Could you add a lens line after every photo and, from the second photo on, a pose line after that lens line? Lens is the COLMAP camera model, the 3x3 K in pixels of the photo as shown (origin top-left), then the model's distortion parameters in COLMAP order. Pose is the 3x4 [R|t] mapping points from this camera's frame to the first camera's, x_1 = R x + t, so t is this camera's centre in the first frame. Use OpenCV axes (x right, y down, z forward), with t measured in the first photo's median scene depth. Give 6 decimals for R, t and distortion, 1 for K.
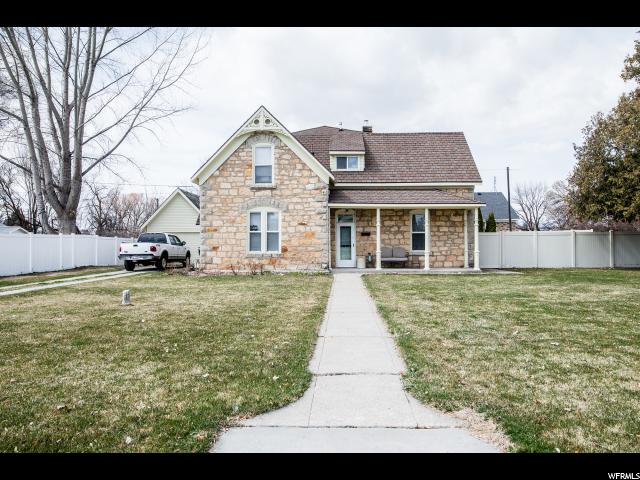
lens RADIAL K [[444.5, 0, 316.1], [0, 444.5, 238.4], [0, 0, 1]] dist [-0.067456, 0.067434]
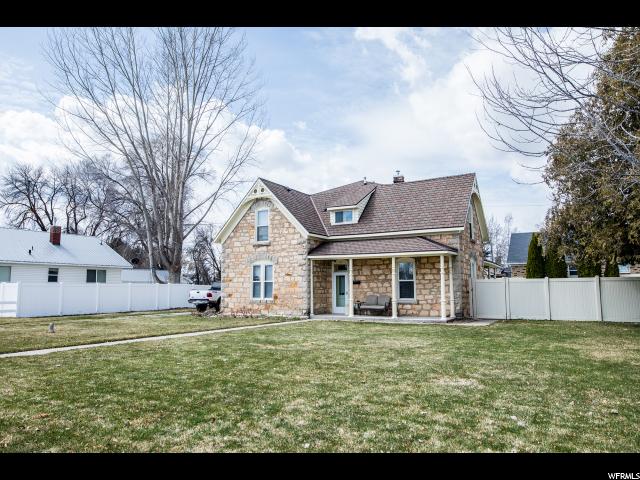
lens RADIAL K [[444.5, 0, 316.1], [0, 444.5, 238.4], [0, 0, 1]] dist [-0.067456, 0.067434]
pose [[0.878505, -0.053551, -0.474721, 0.577396], [0.006518, 0.994949, -0.100173, -0.009961], [0.477688, 0.084909, 0.874417, 0.020375]]
